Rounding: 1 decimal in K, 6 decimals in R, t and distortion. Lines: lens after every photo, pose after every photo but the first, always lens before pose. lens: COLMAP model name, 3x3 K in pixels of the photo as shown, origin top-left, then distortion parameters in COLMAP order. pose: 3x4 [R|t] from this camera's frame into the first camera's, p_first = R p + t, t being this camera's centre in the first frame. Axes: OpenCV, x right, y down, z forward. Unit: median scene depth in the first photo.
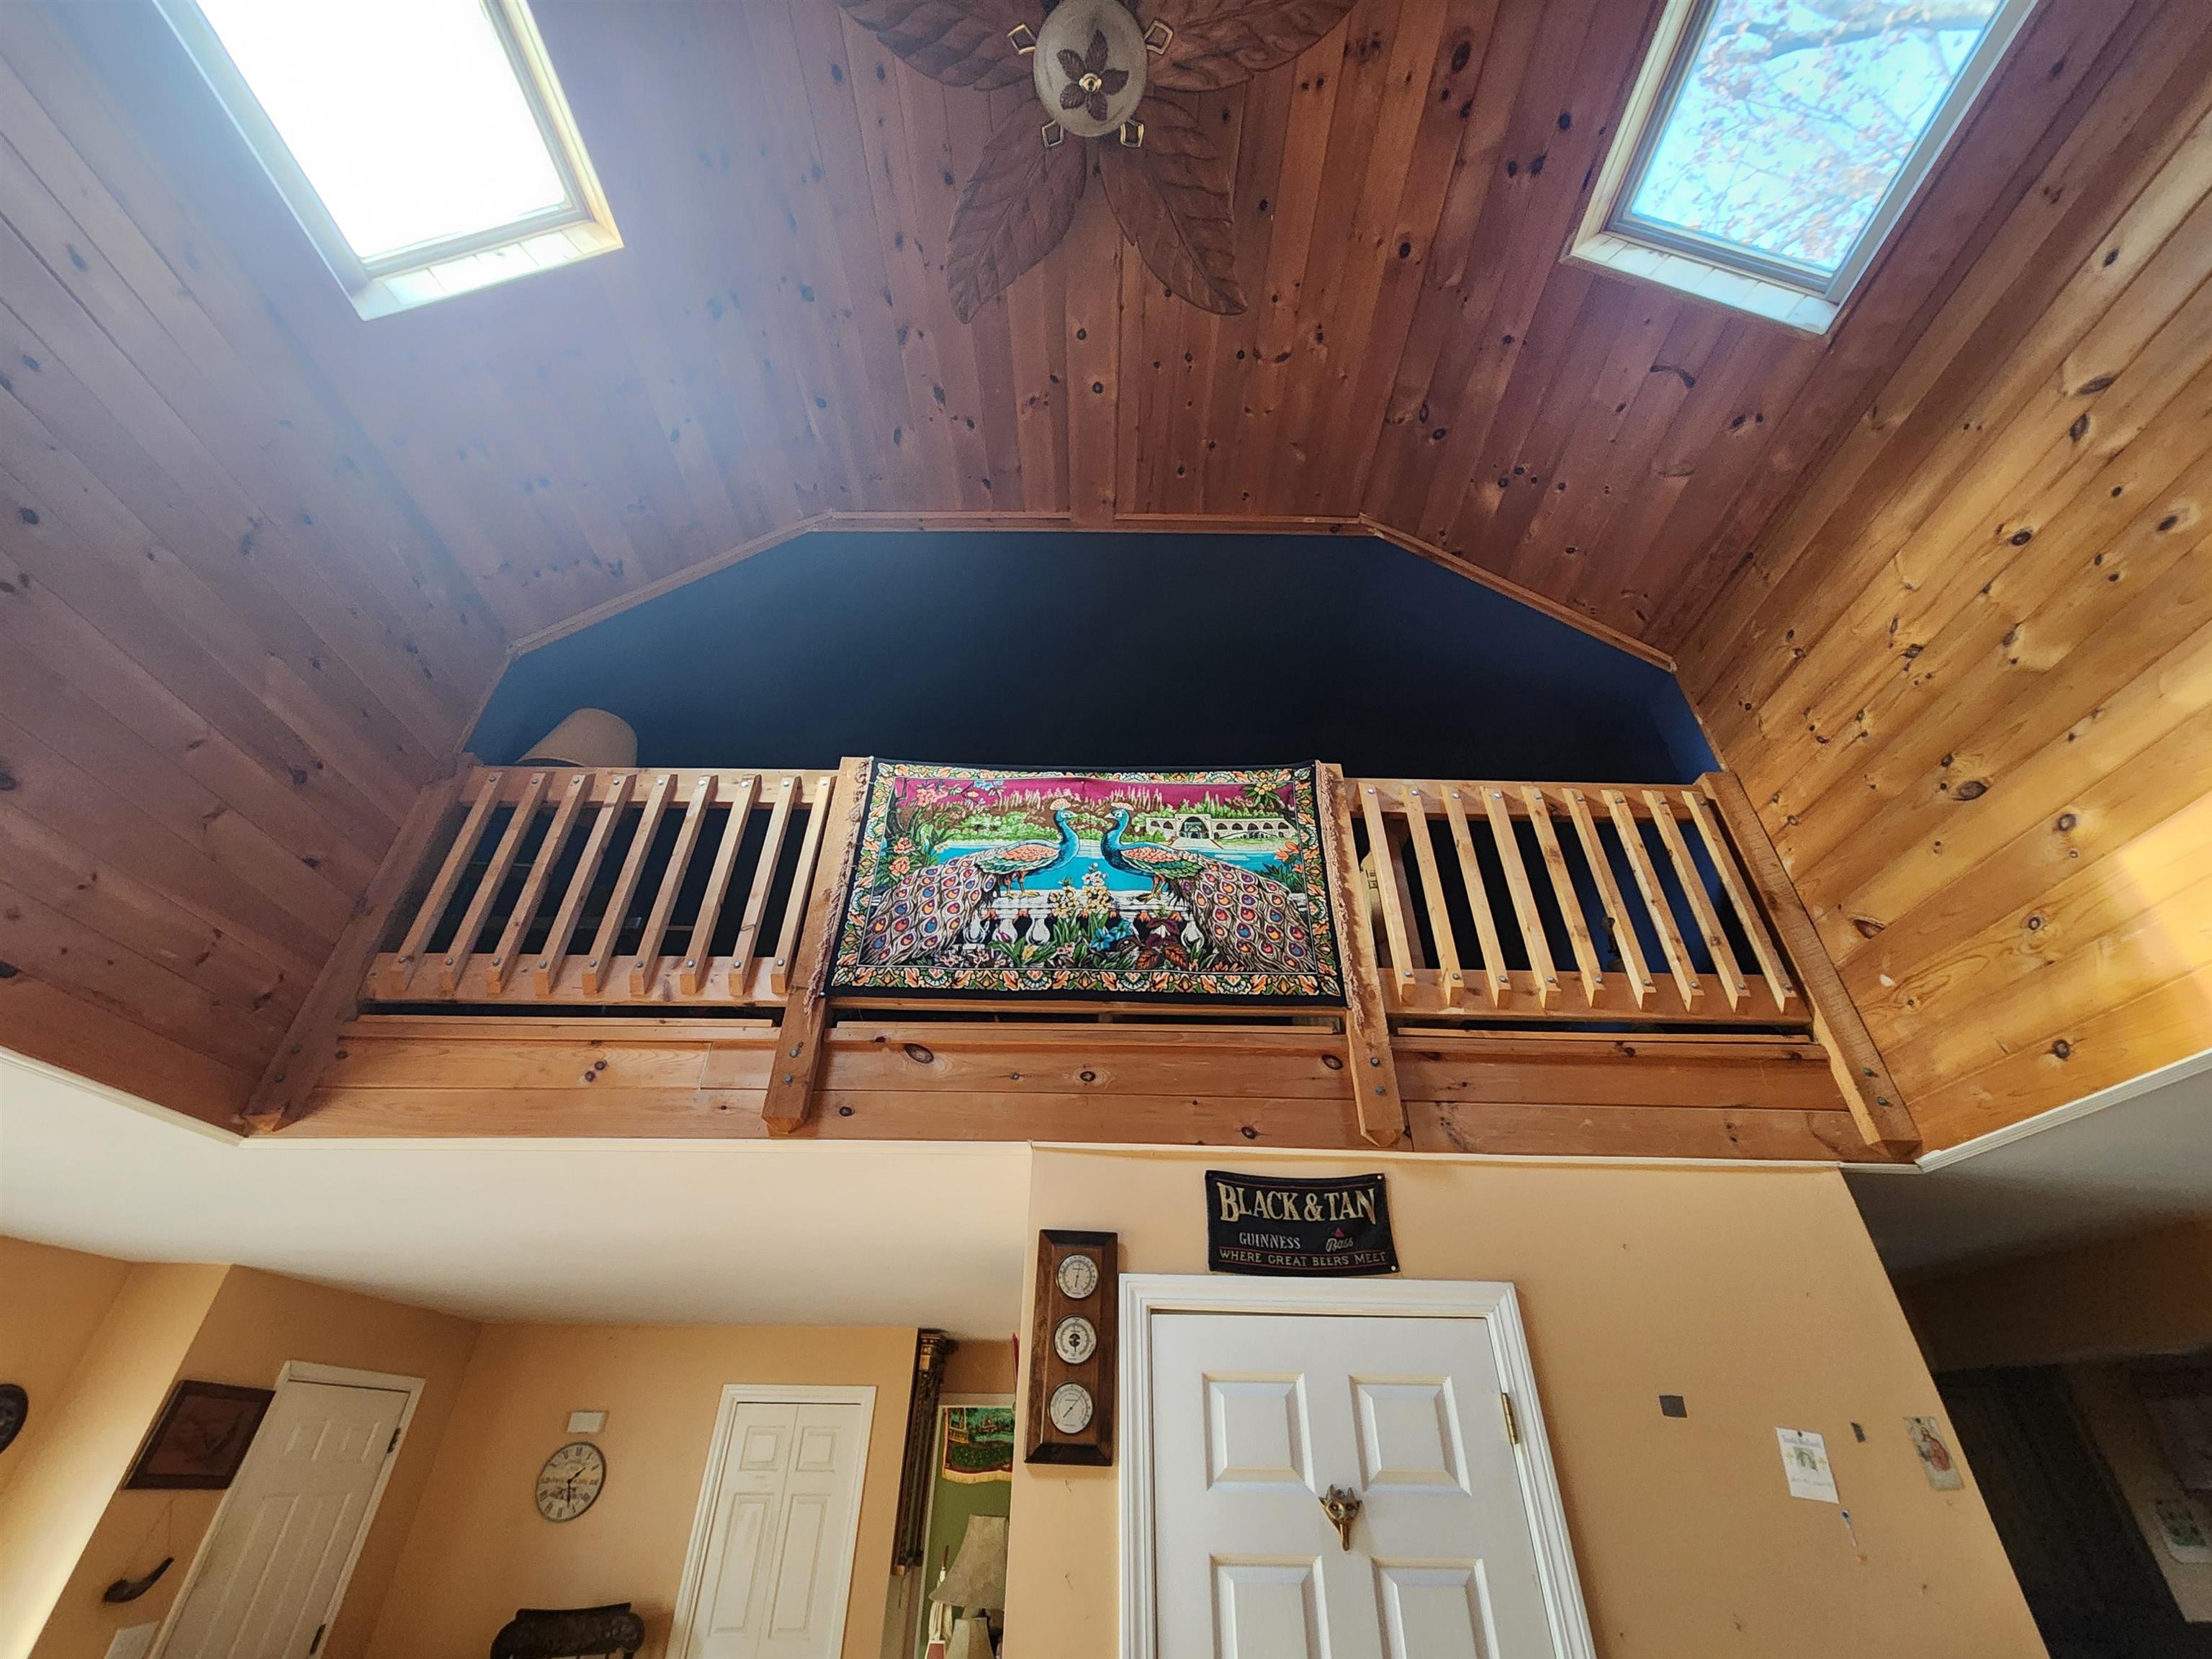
lens RADIAL K [[904.0, 0, 1107.3], [0, 904.0, 824.0], [0, 0, 1]] dist [-0.001567, 0.000121]
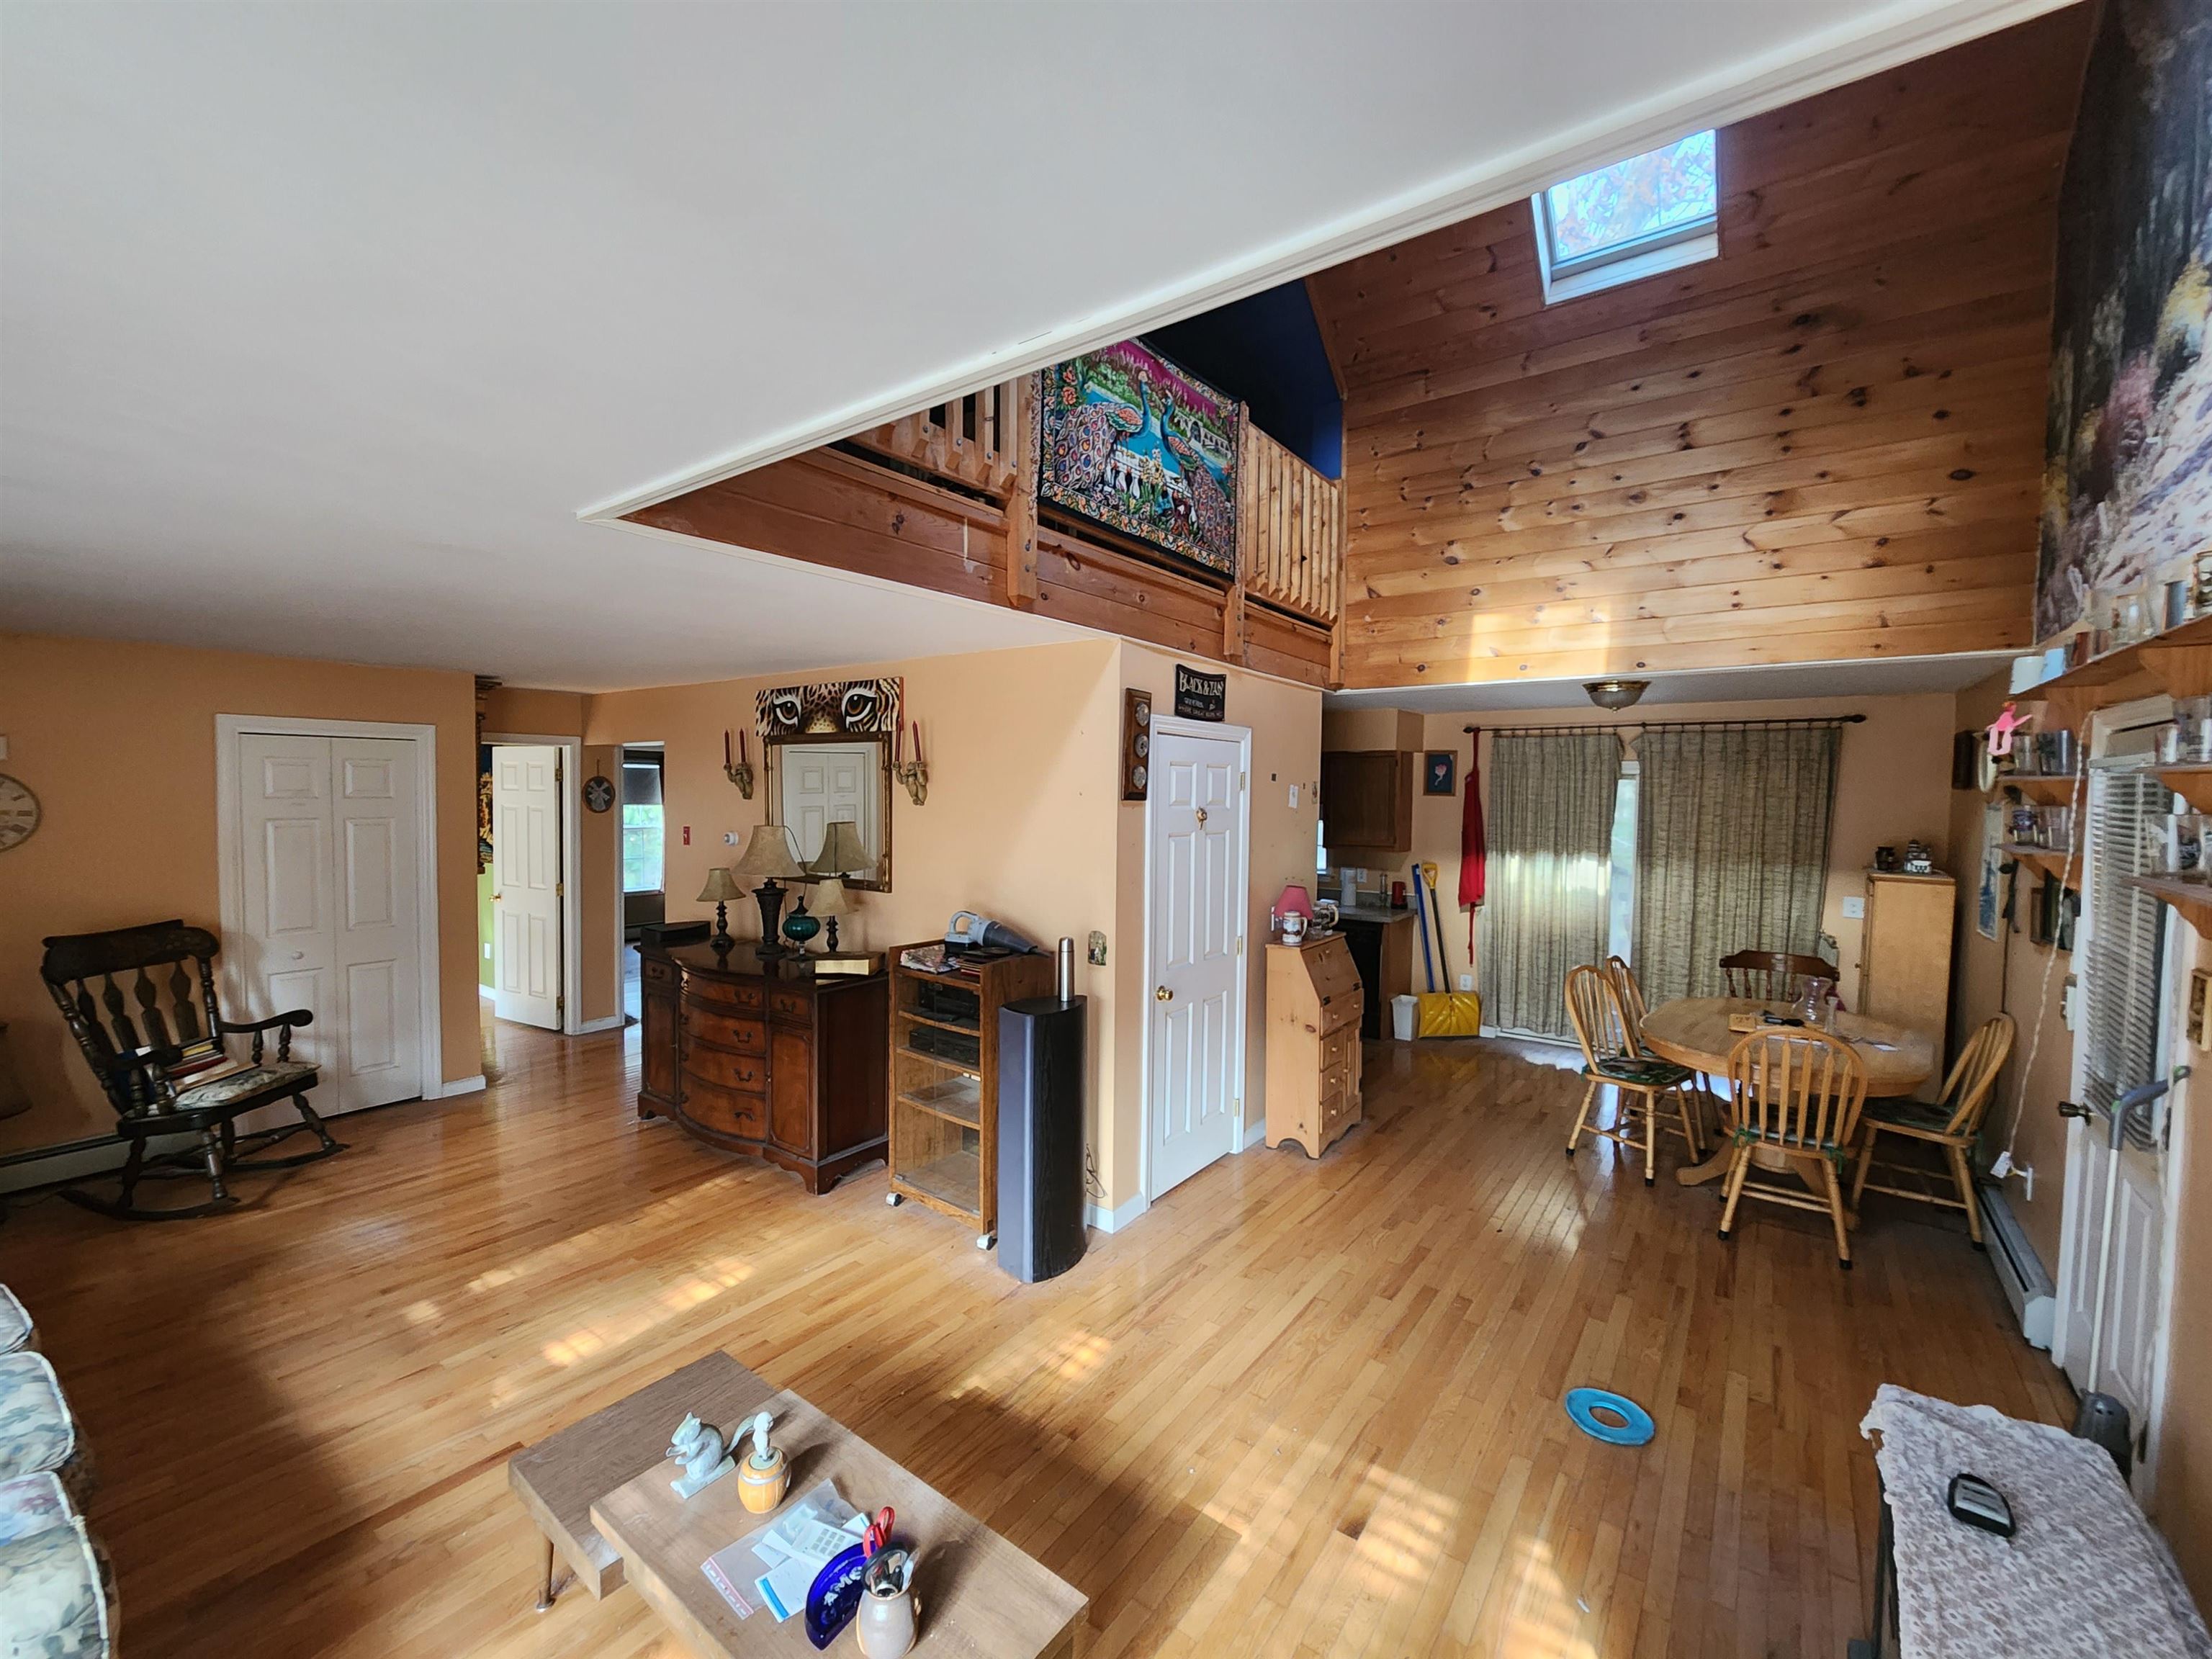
lens RADIAL K [[904.0, 0, 1103.5], [0, 904.0, 827.1], [0, 0, 1]] dist [-0.001567, 0.000121]
pose [[0.605514, -0.038065, 0.794924, -1.234140], [-0.464149, 0.794491, 0.391598, 0.010715], [-0.646466, -0.606082, 0.463407, 0.070369]]
